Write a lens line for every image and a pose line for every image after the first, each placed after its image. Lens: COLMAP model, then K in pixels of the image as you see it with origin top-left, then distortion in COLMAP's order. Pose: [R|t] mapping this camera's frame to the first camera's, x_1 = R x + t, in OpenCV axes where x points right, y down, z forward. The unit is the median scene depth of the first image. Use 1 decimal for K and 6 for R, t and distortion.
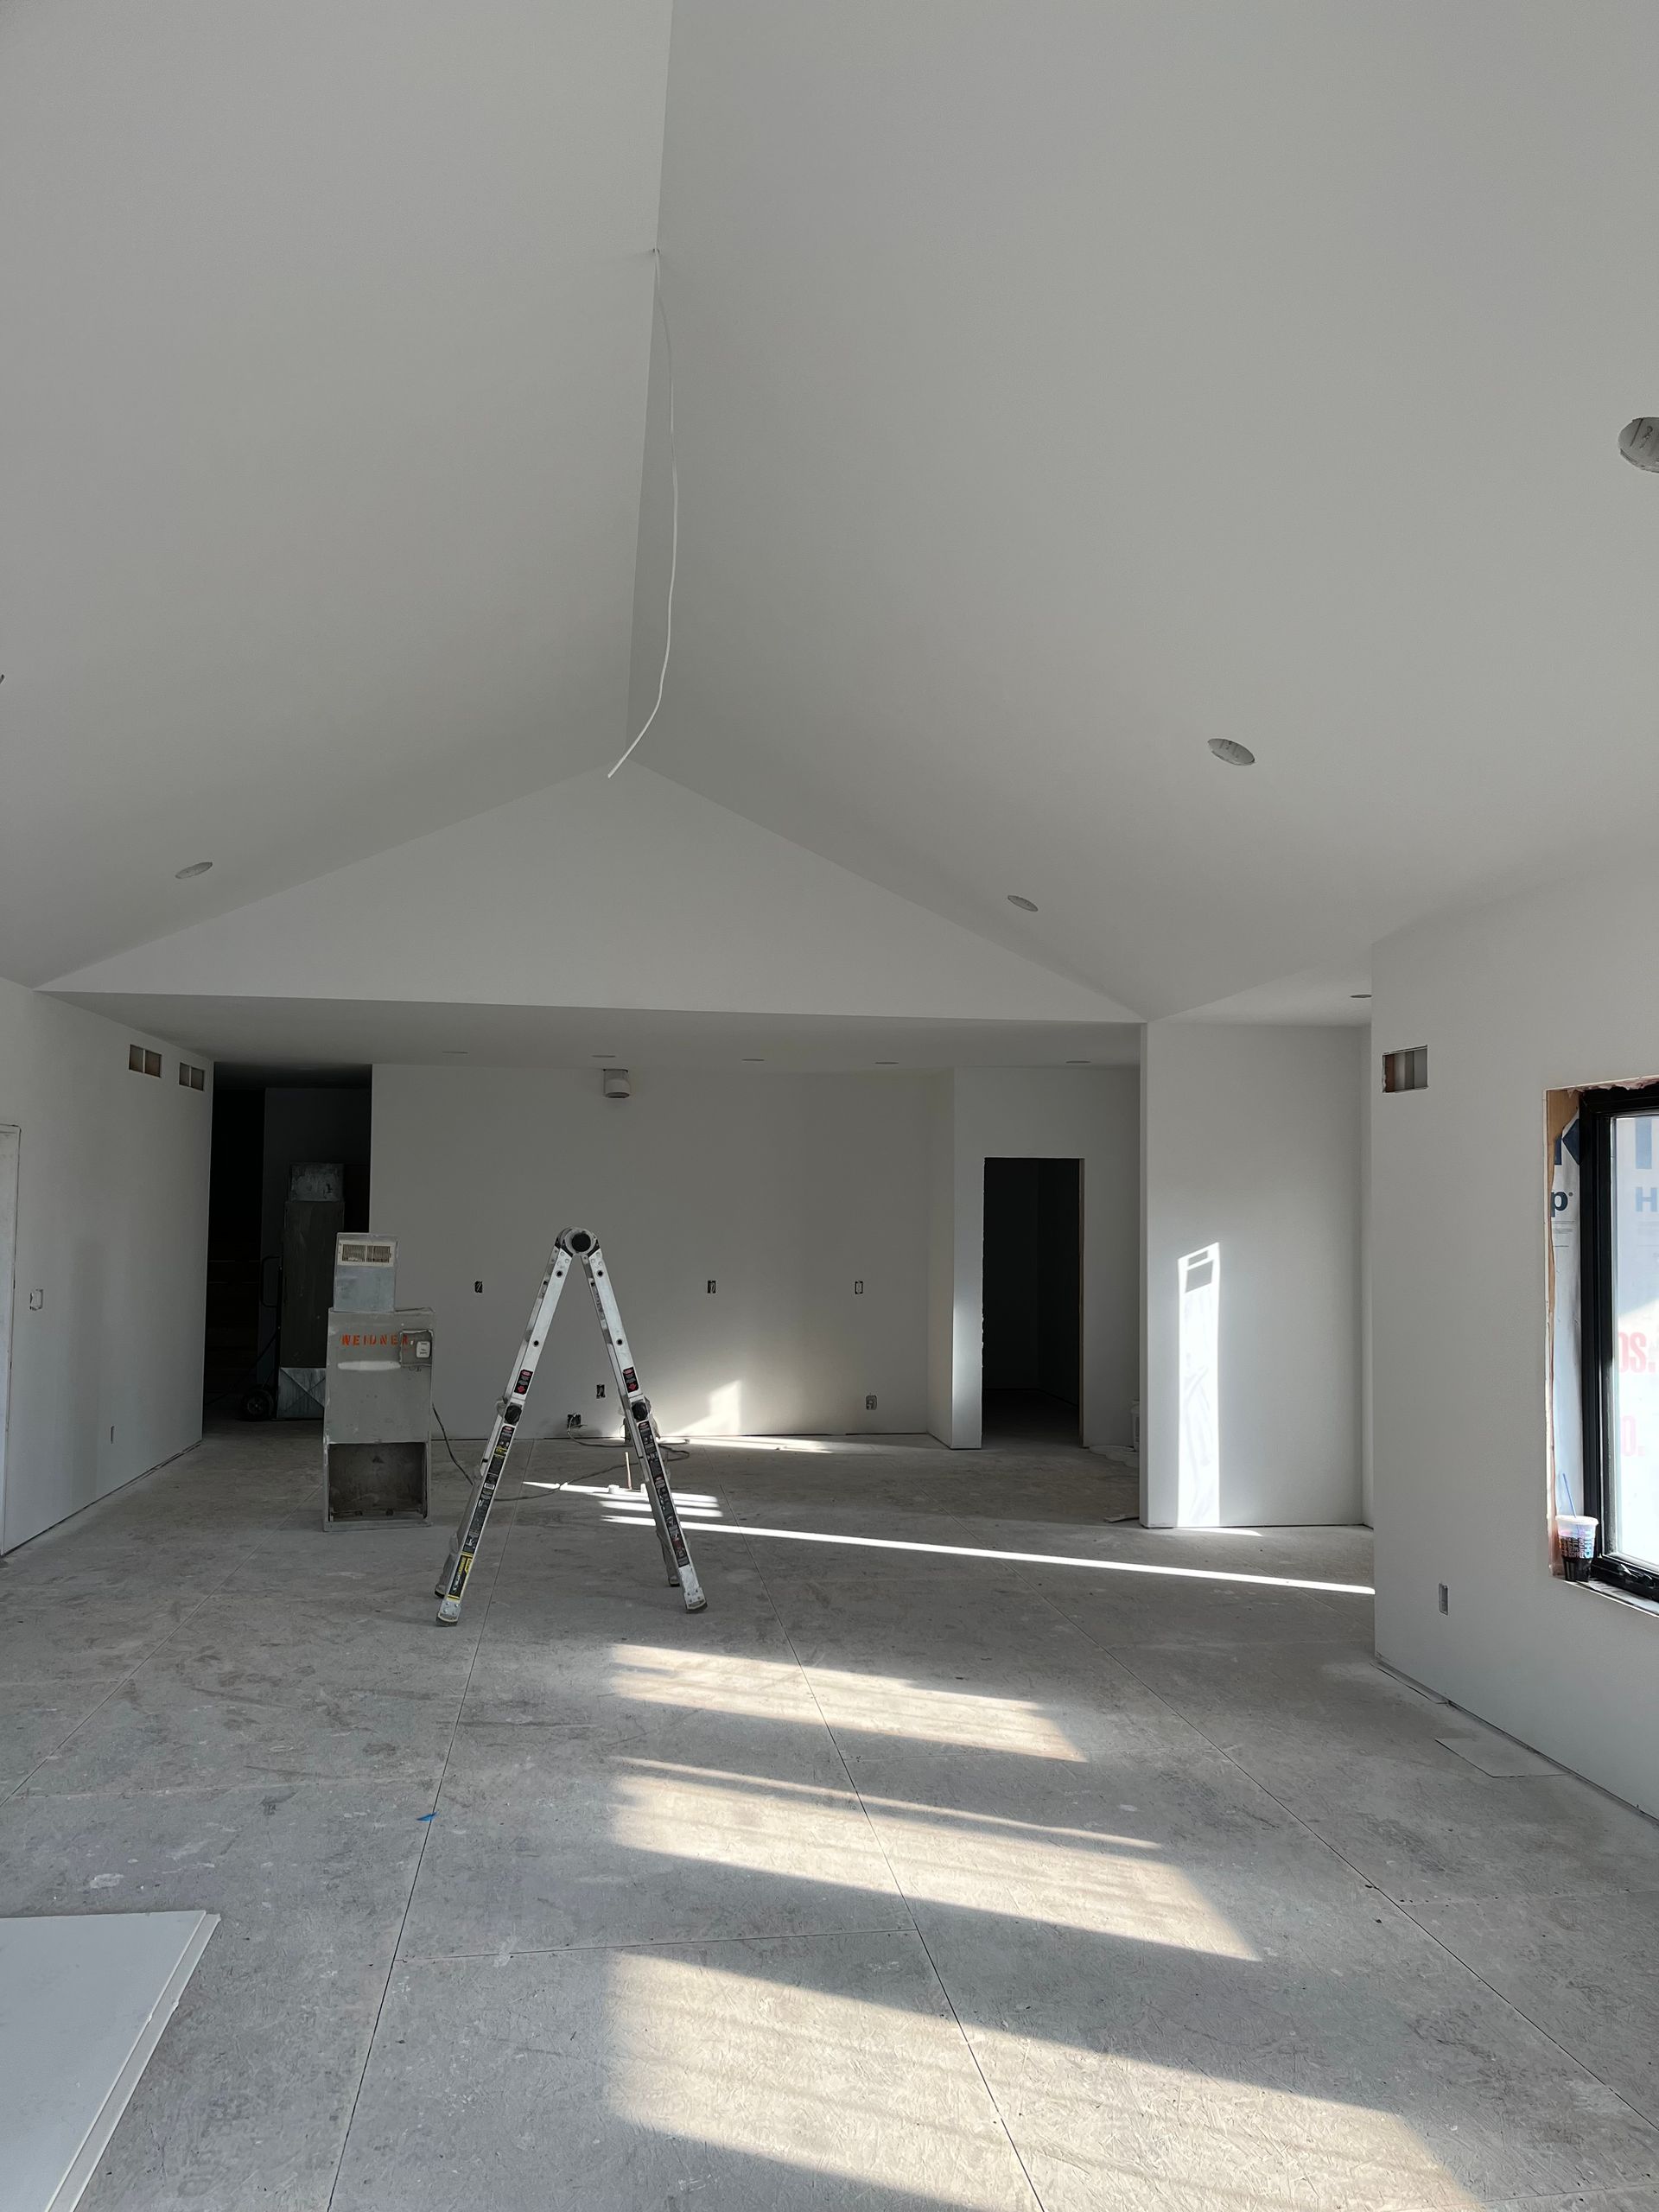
lens RADIAL K [[1676.7, 0, 829.5], [0, 1676.7, 1106.0], [0, 0, 1]] dist [0.079244, -0.103105]
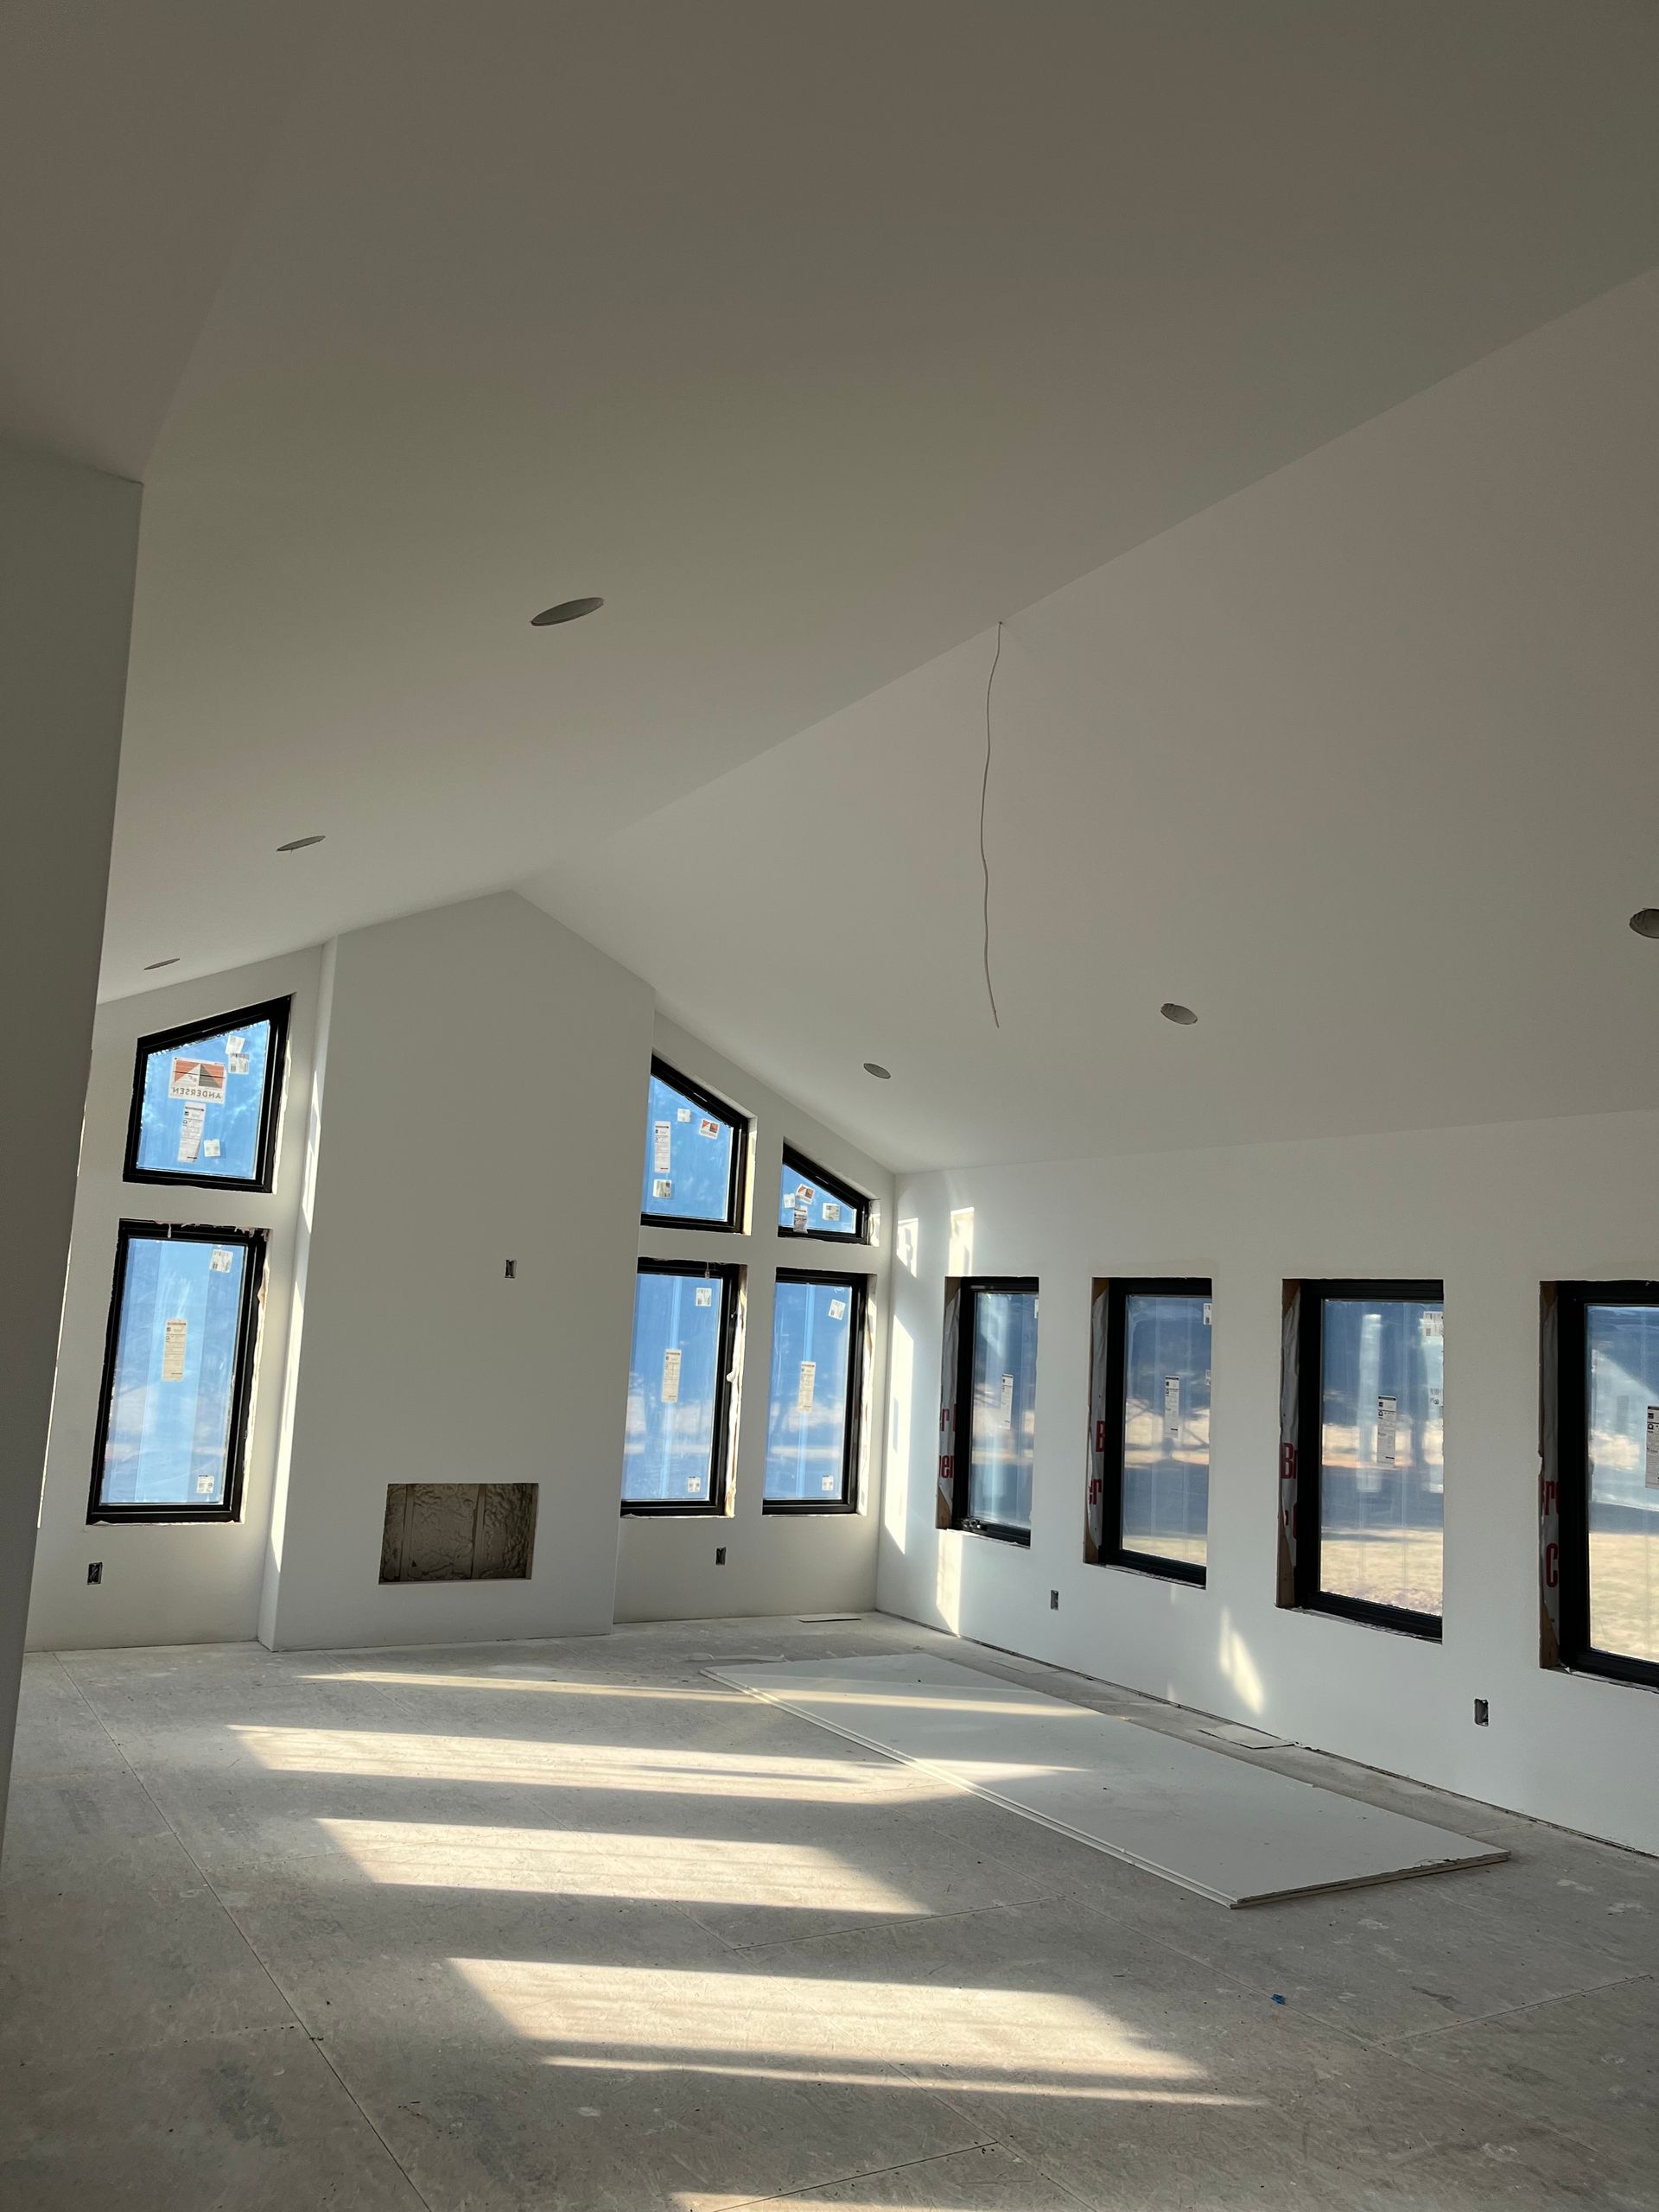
lens RADIAL K [[1676.7, 0, 829.5], [0, 1676.7, 1106.0], [0, 0, 1]] dist [0.079244, -0.103105]
pose [[-0.916699, -0.112505, -0.383413, 0.439980], [-0.038869, 0.980100, -0.194660, 0.115799], [0.397683, -0.163542, -0.902830, 1.884738]]
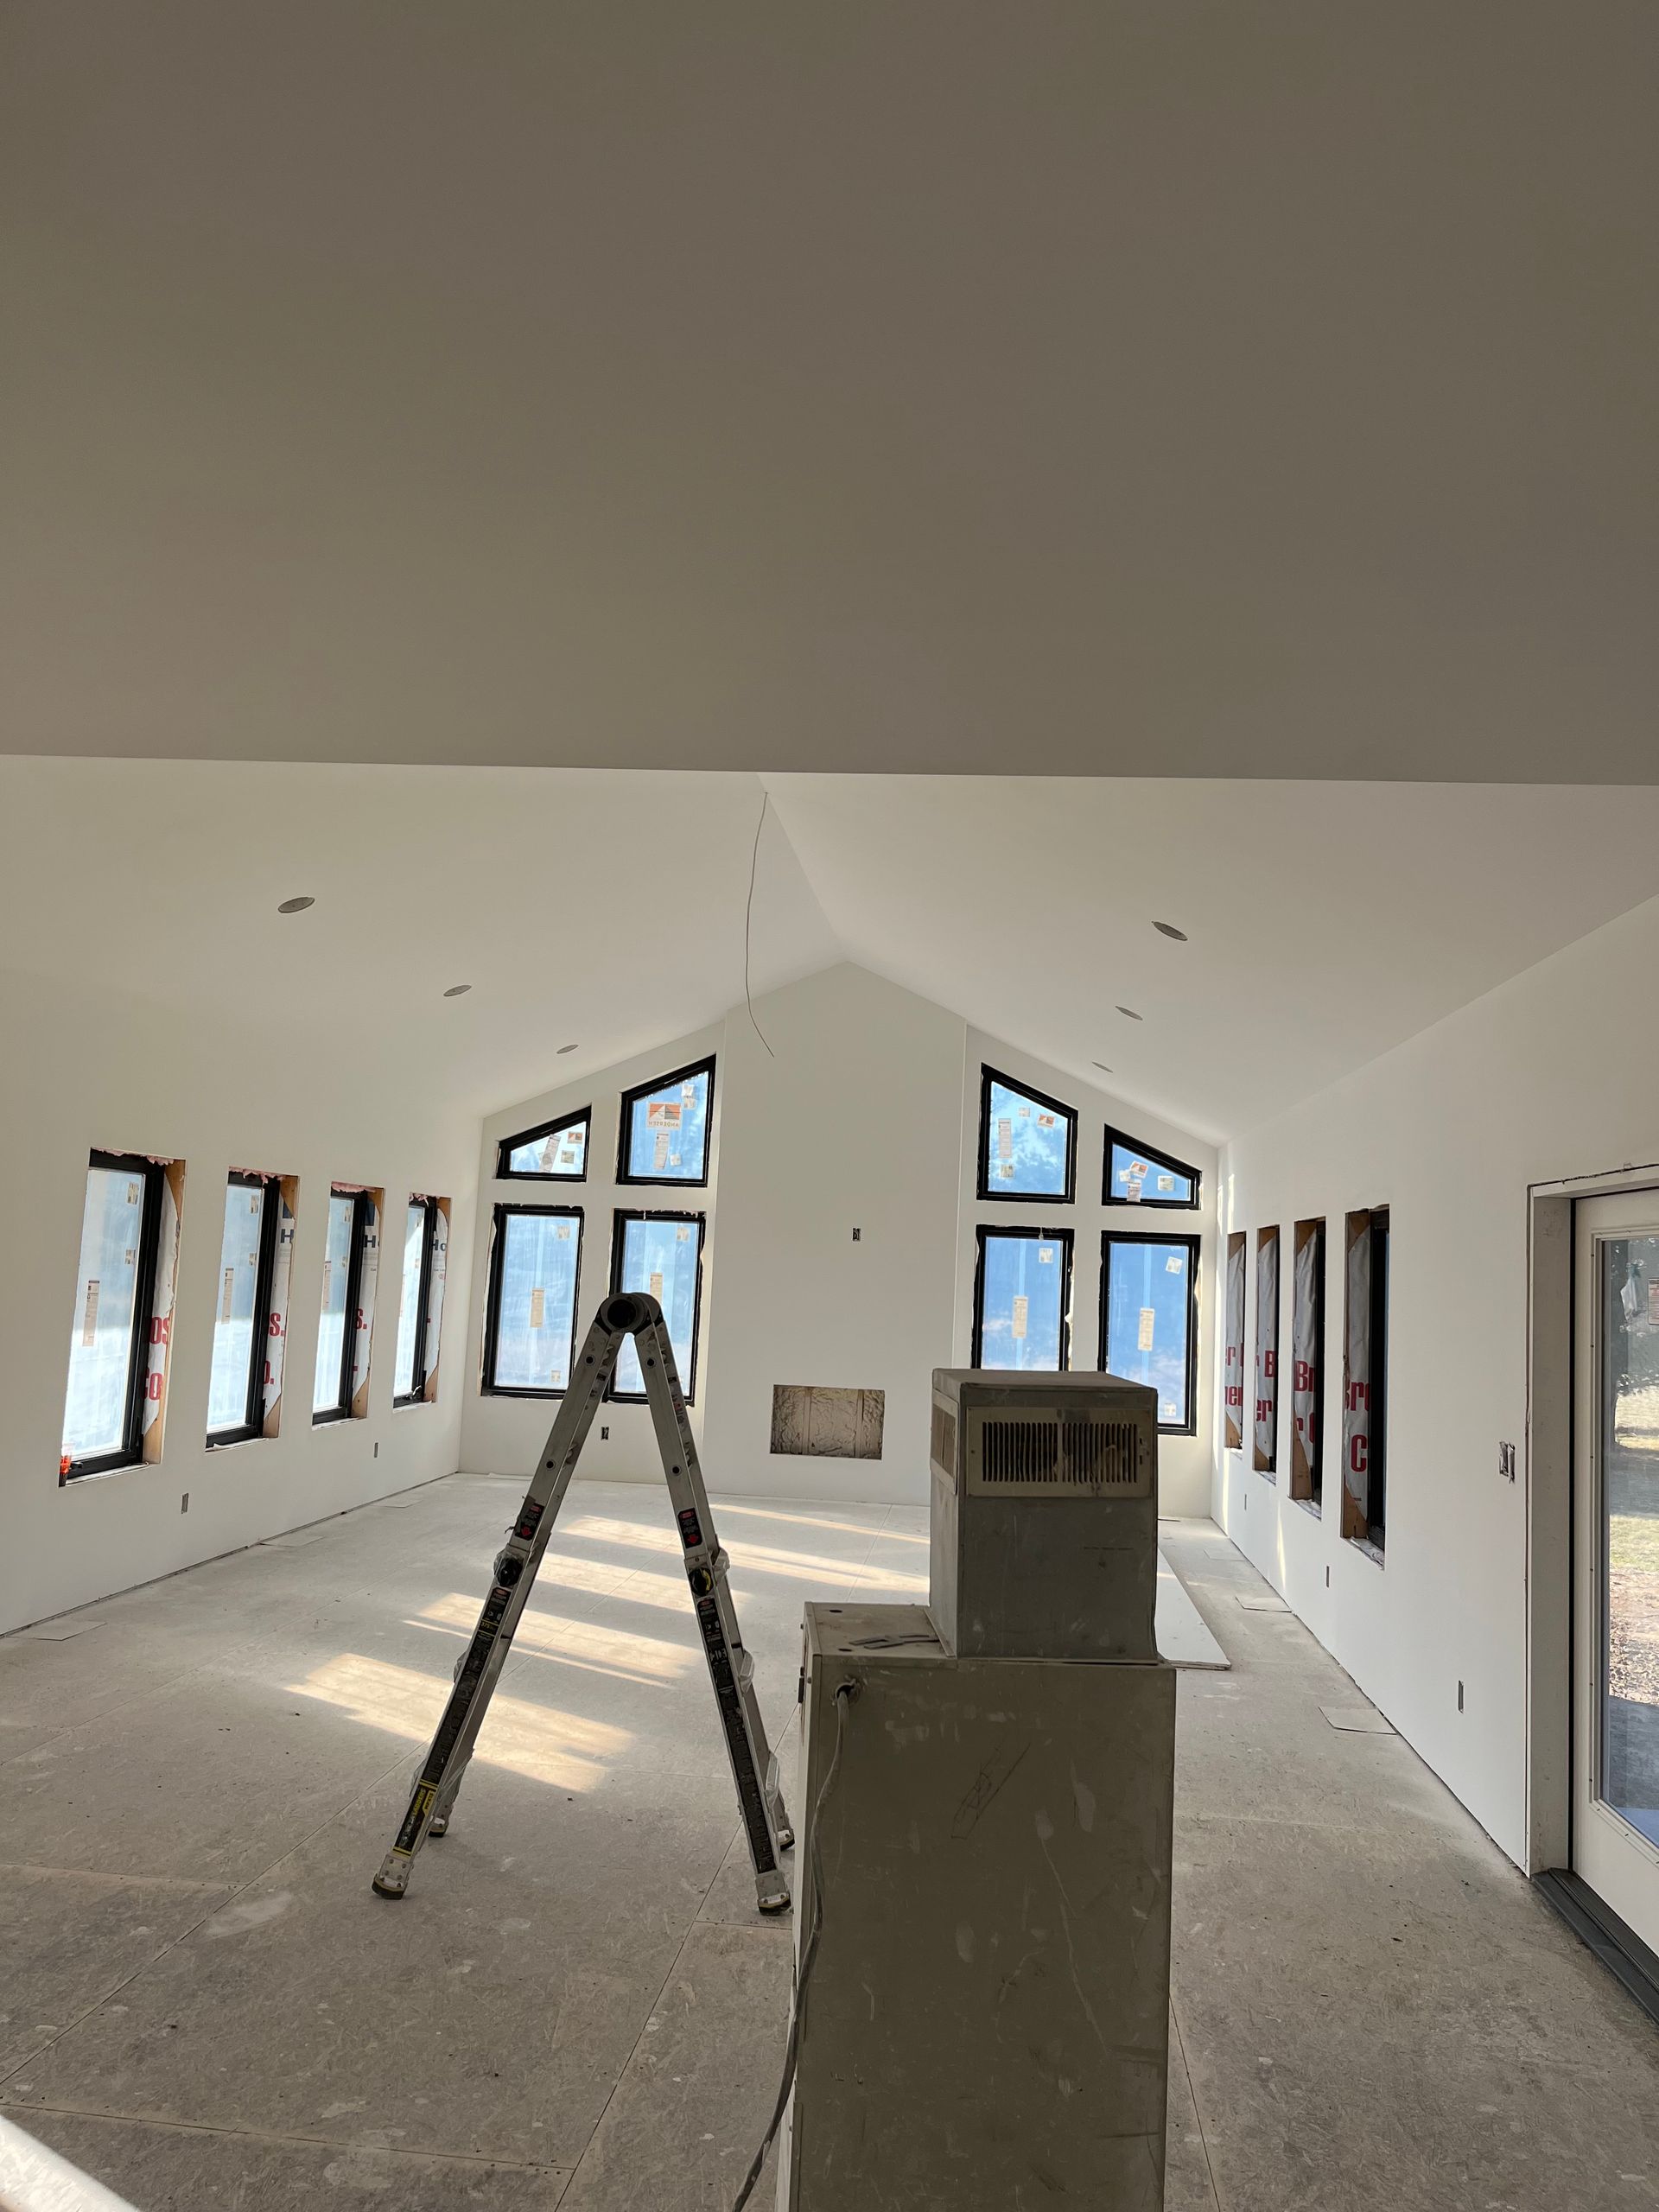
lens RADIAL K [[1676.7, 0, 829.5], [0, 1676.7, 1106.0], [0, 0, 1]] dist [0.079244, -0.103105]
pose [[-0.968287, -0.033528, 0.247582, -0.614853], [-0.073968, 0.985000, -0.155896, 0.154237], [-0.238642, -0.169265, -0.956242, 2.561882]]
